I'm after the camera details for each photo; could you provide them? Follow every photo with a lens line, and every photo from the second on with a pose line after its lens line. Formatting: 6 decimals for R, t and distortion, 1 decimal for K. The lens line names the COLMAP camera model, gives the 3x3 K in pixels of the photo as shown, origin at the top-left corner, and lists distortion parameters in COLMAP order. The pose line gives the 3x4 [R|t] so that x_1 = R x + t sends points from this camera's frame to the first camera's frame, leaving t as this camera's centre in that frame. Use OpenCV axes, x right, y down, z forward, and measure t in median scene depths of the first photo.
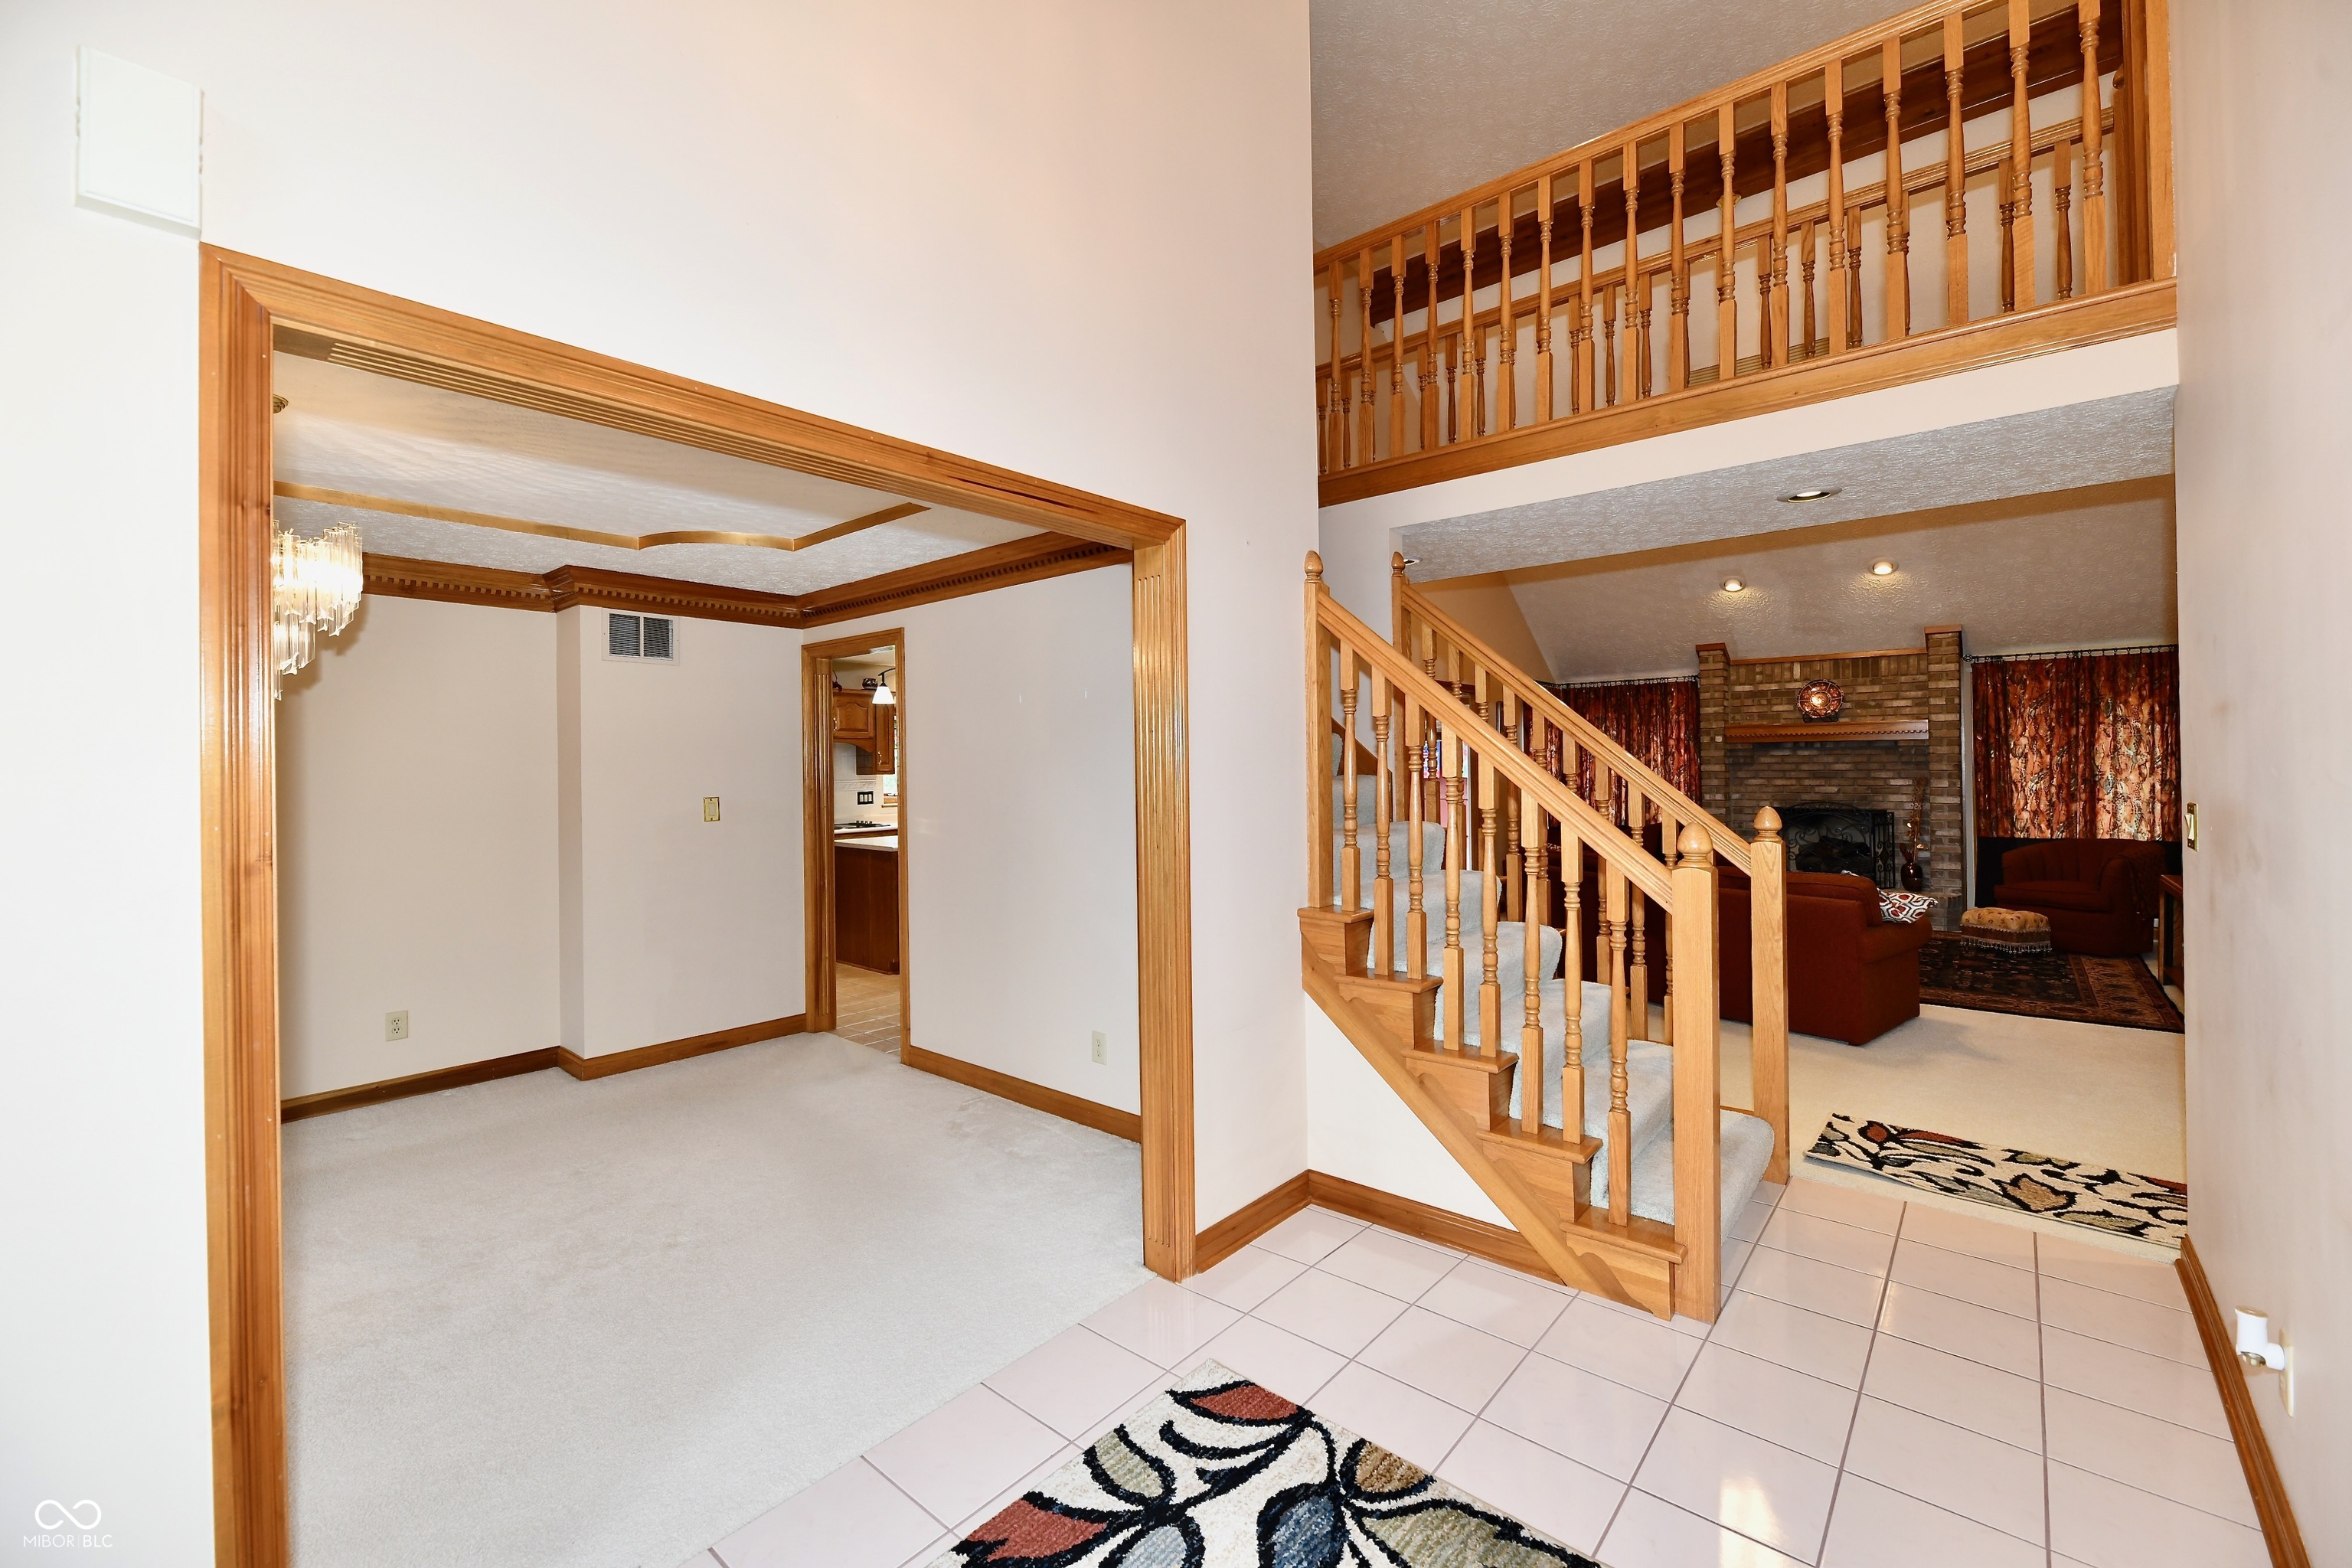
lens RADIAL K [[965.2, 0, 1171.0], [0, 965.2, 774.2], [0, 0, 1]] dist [-0.000970, -0.003108]
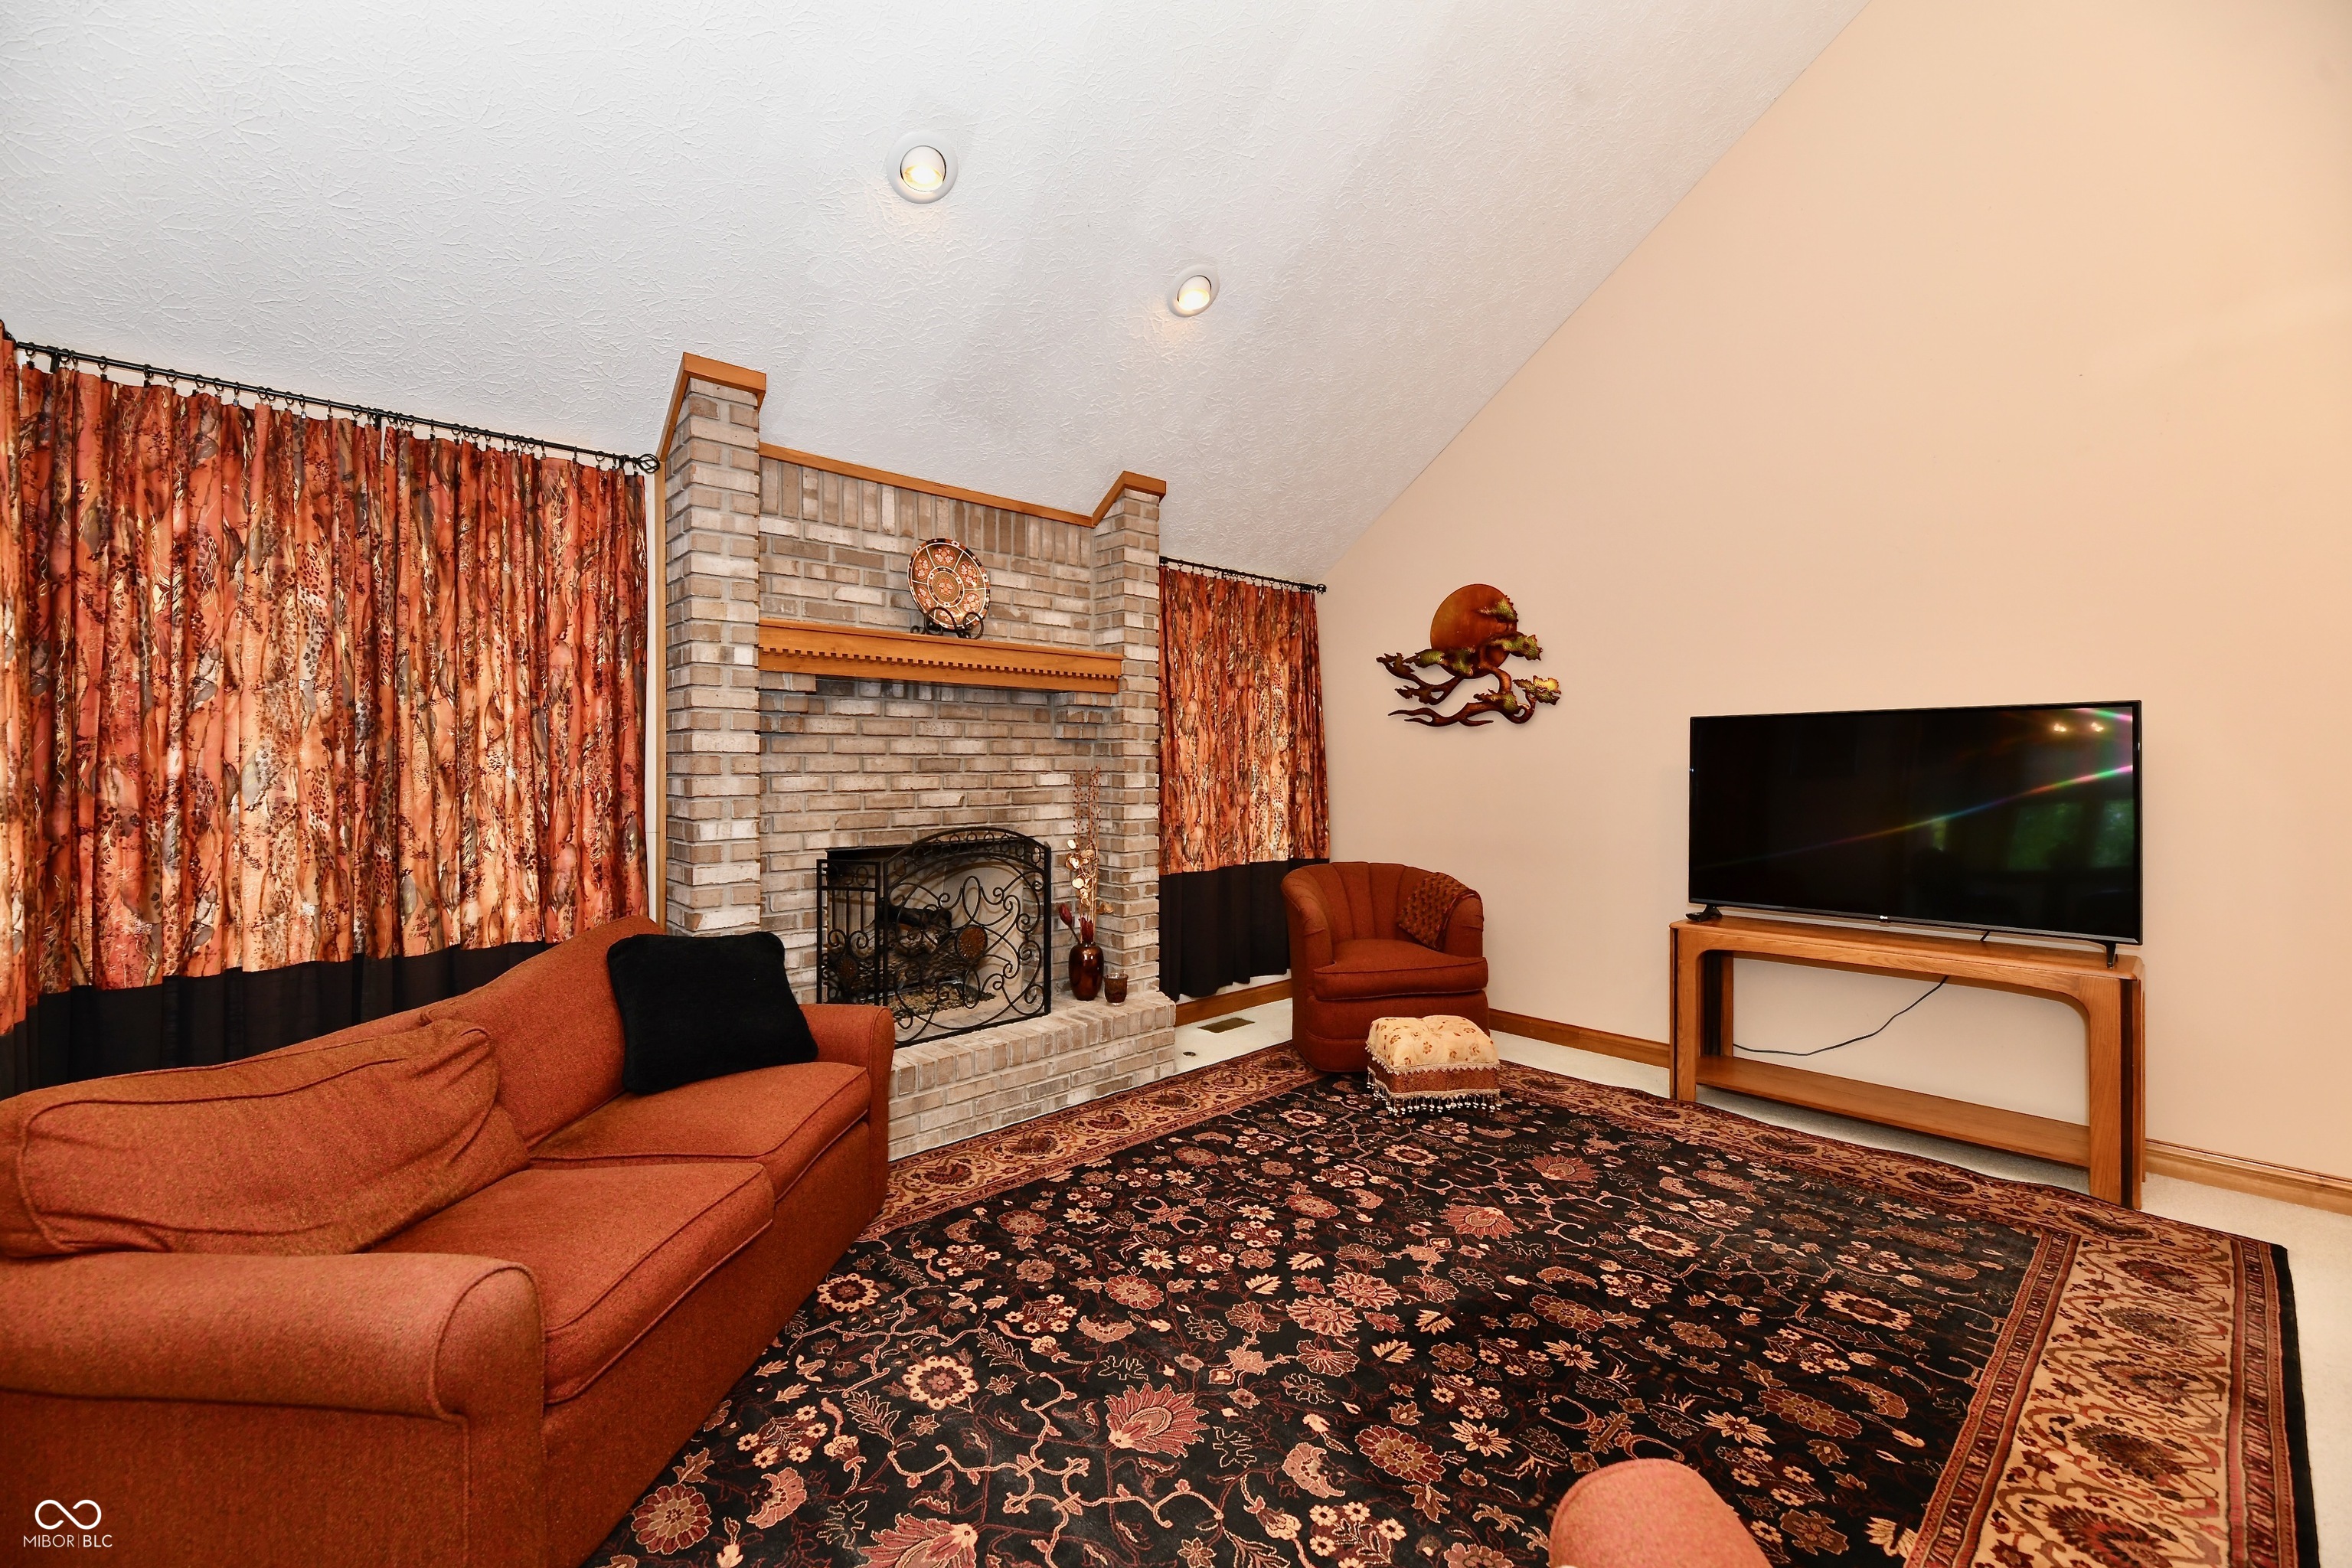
lens RADIAL K [[965.2, 0, 1175.7], [0, 965.2, 758.9], [0, 0, 1]] dist [-0.000970, -0.003108]
pose [[0.122392, 0.010707, 0.992424, 0.303174], [0.000063, 0.999942, -0.010796, 0.003337], [-0.992482, 0.001384, 0.122384, 0.962658]]
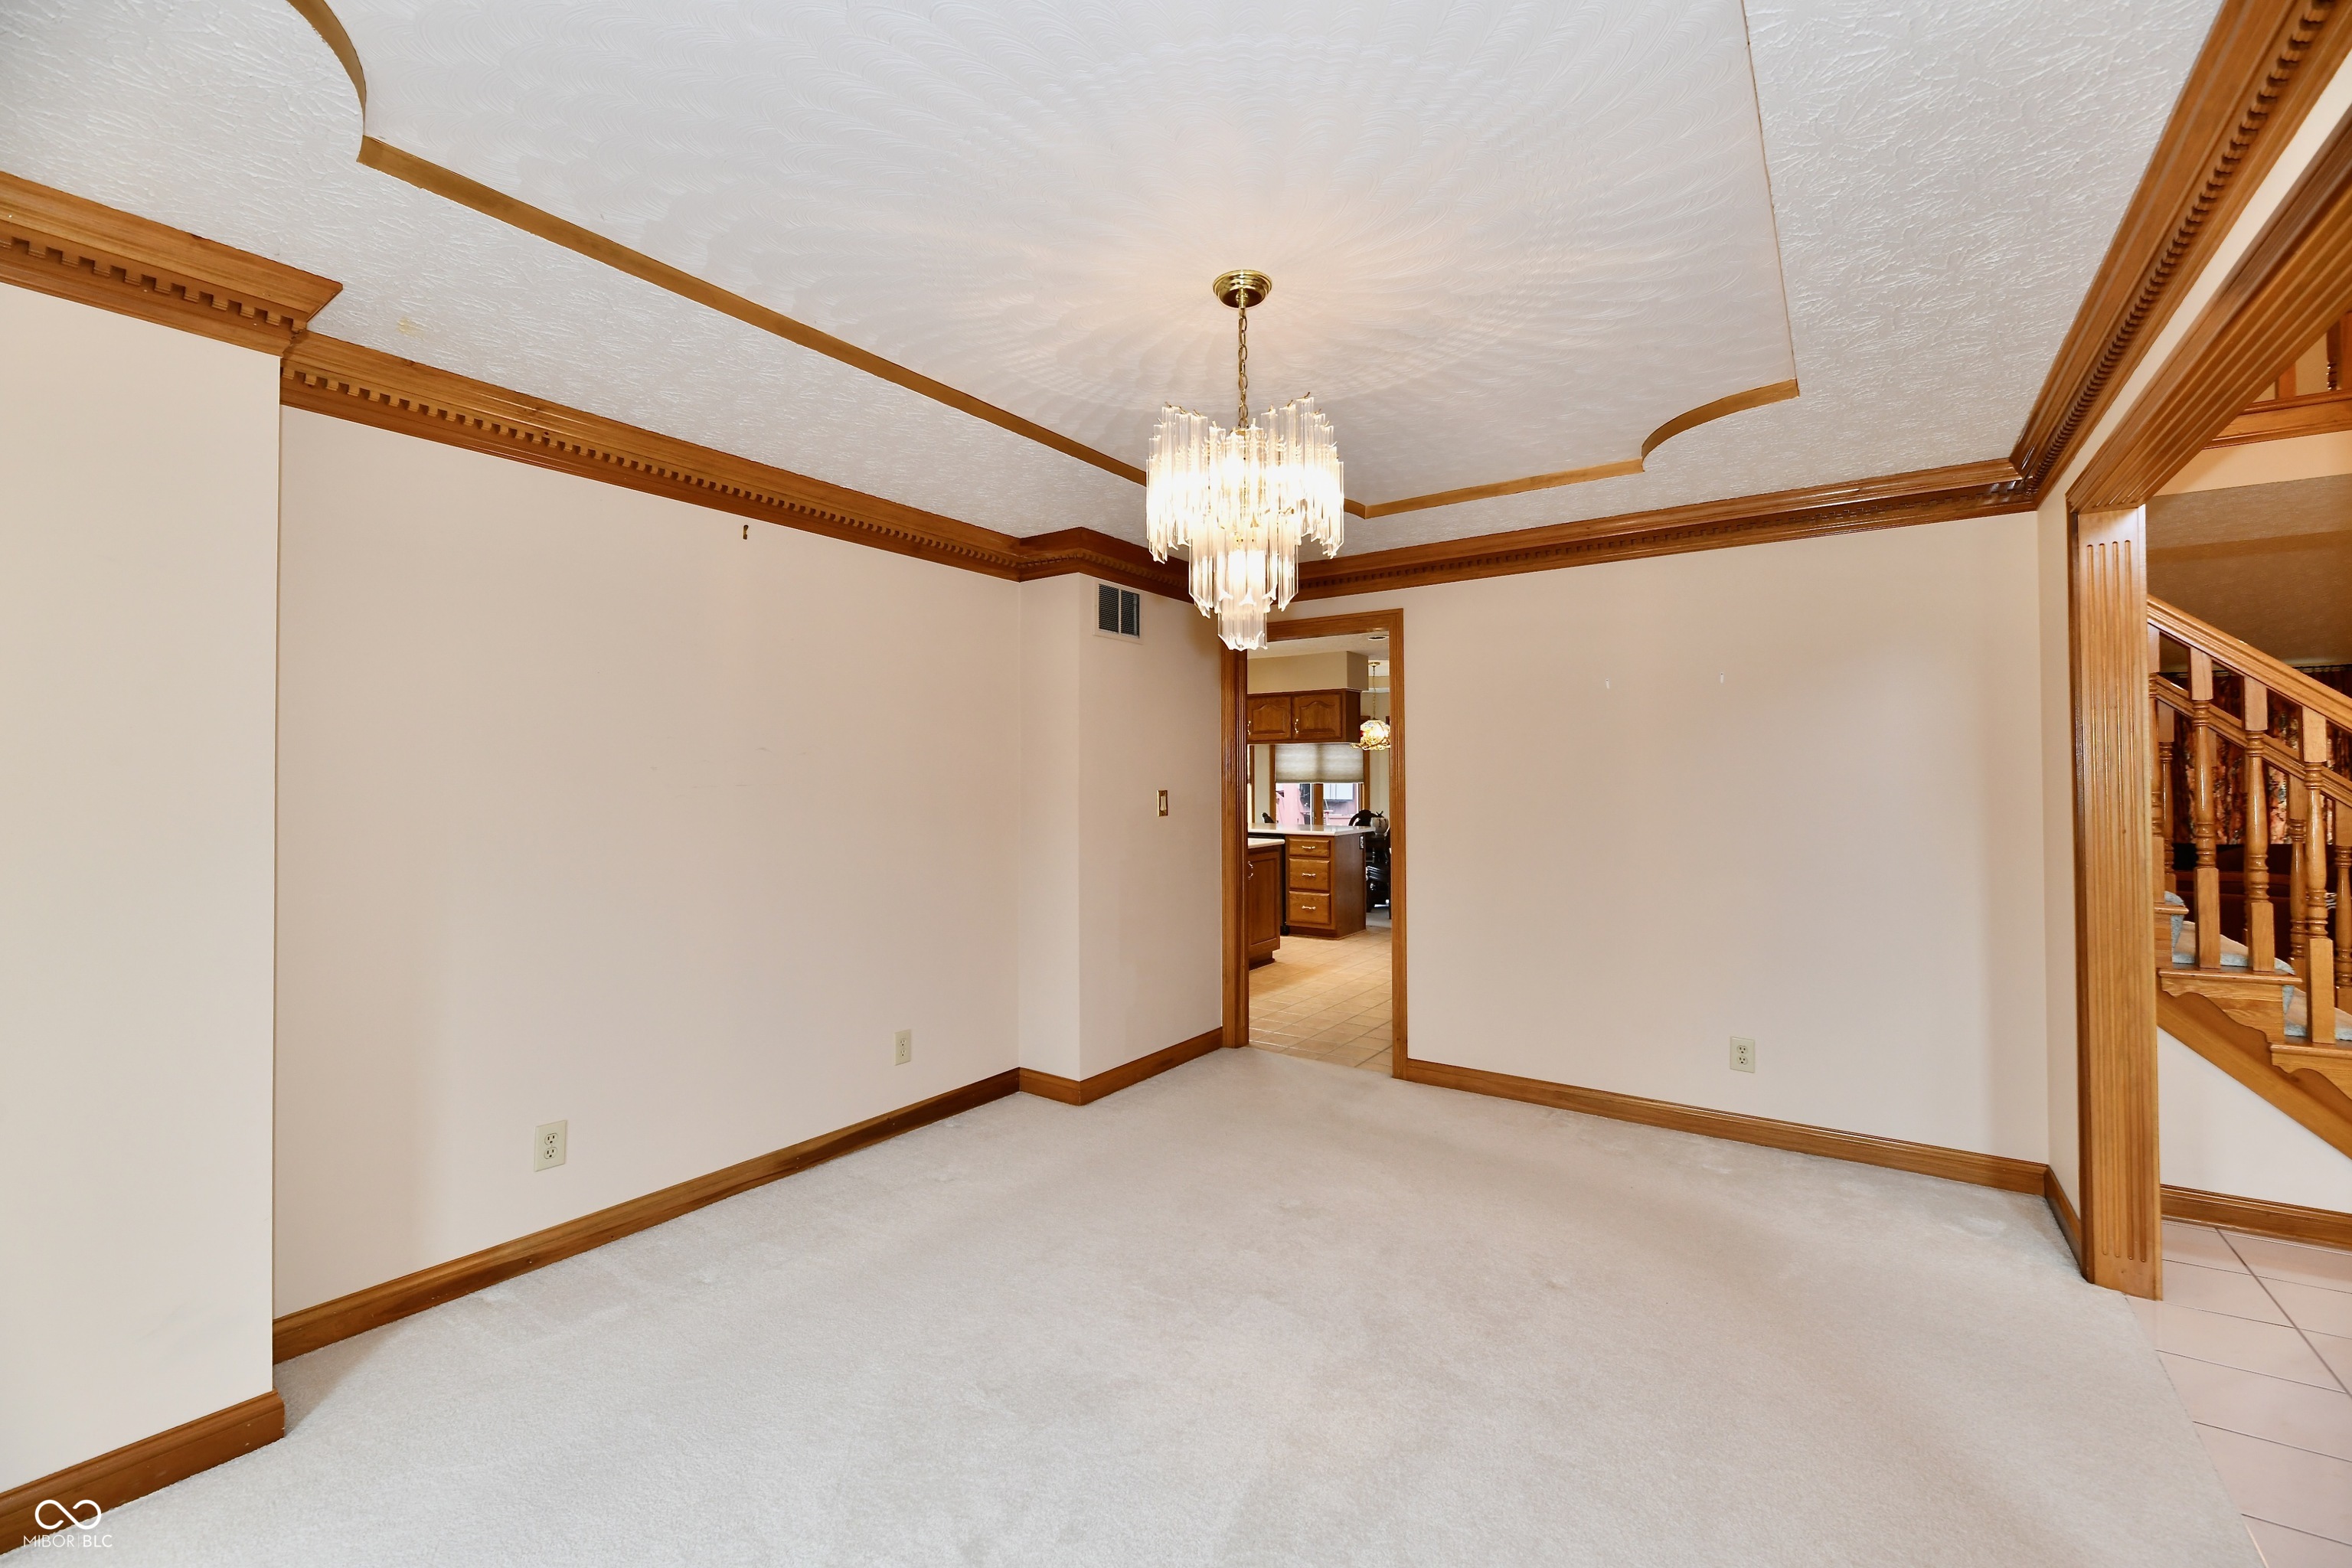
lens RADIAL K [[965.2, 0, 1176.8], [0, 965.2, 772.5], [0, 0, 1]] dist [-0.000970, -0.003108]
pose [[0.994924, 0.009908, 0.100135, -0.357764], [-0.008400, 0.999845, -0.015476, 0.013376], [-0.100273, 0.014557, 0.994853, 0.057665]]
